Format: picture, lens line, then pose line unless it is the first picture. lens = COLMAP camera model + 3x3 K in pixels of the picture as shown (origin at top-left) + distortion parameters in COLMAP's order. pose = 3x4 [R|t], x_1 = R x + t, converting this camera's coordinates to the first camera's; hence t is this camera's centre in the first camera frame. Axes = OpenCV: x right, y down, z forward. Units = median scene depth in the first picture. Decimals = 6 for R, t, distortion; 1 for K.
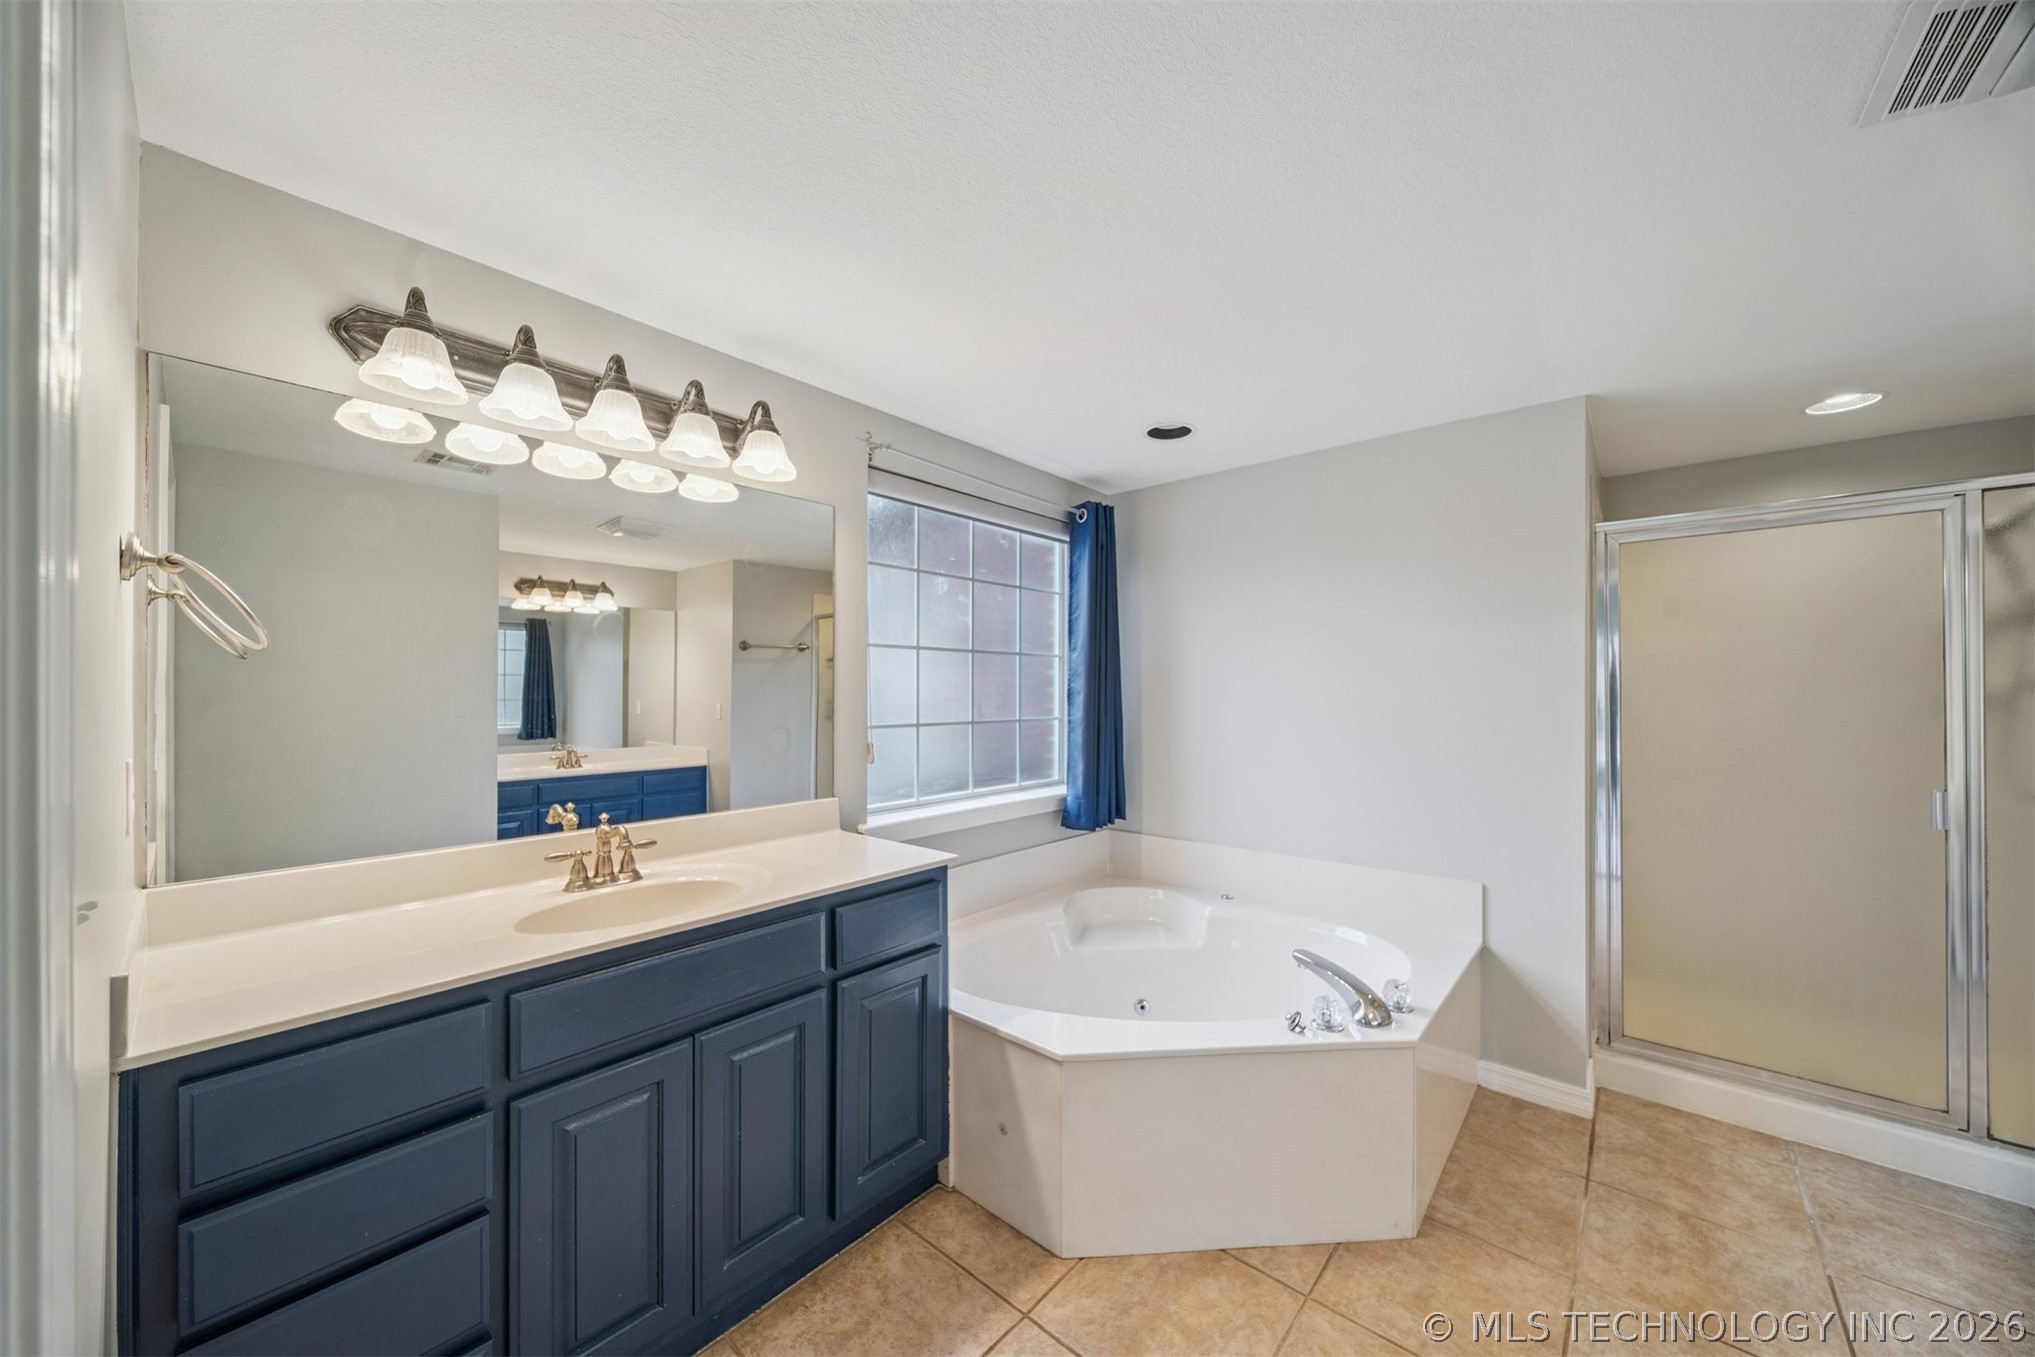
lens RADIAL K [[718.7, 0, 1017.8], [0, 718.7, 685.2], [0, 0, 1]] dist [-0.000097, -0.001096]
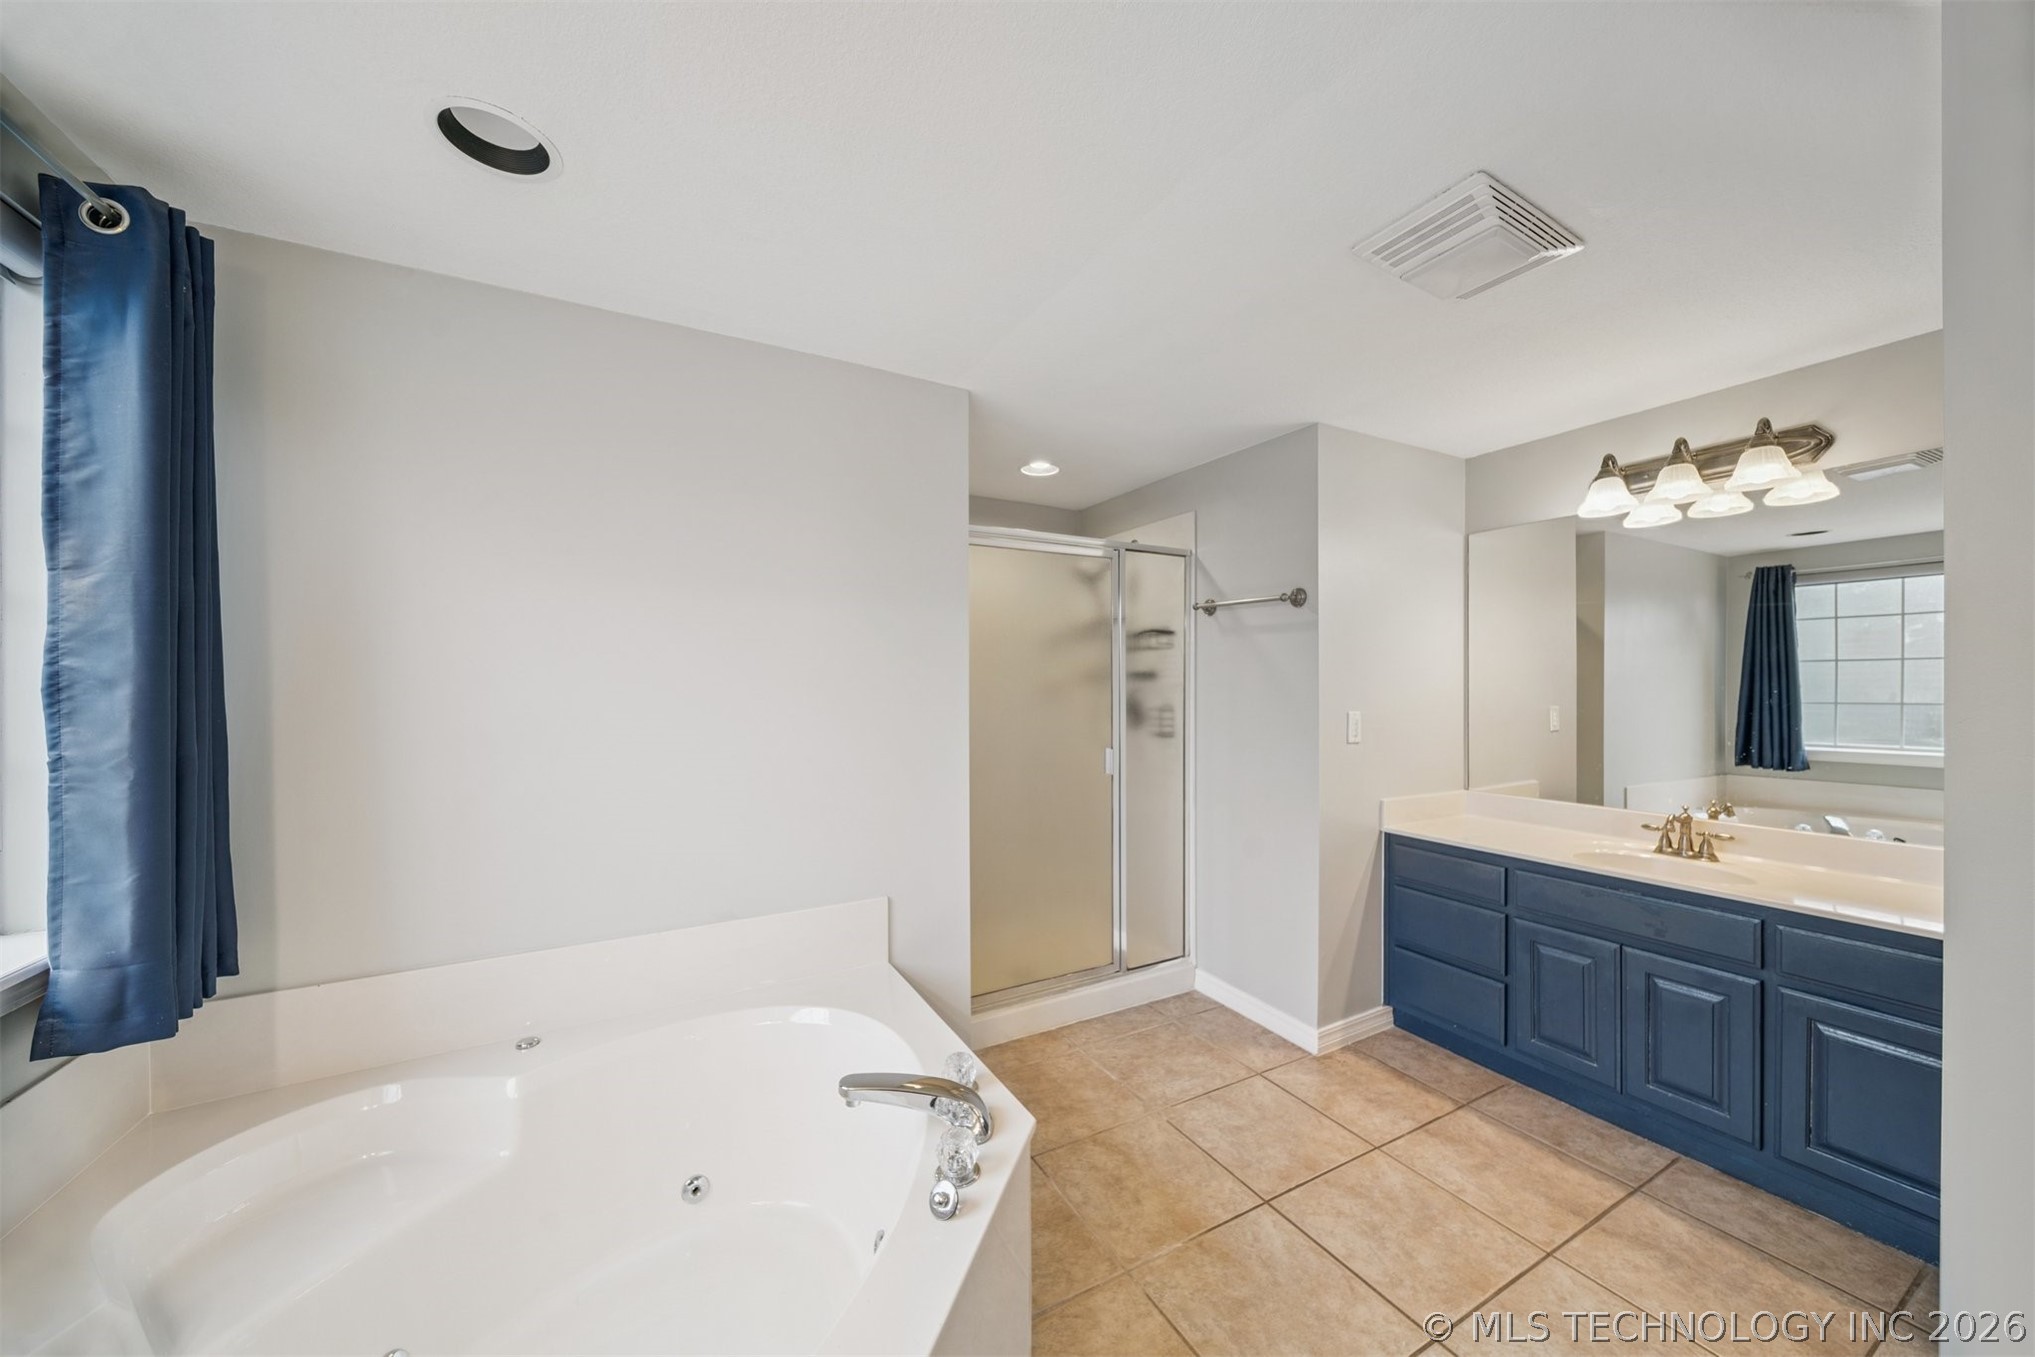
lens RADIAL K [[718.7, 0, 1022.2], [0, 718.7, 681.2], [0, 0, 1]] dist [-0.000097, -0.001096]
pose [[0.334995, 0.001077, 0.942219, -0.108824], [-0.002804, 0.999996, -0.000146, 0.008154], [-0.942216, -0.002593, 0.334997, 0.428761]]
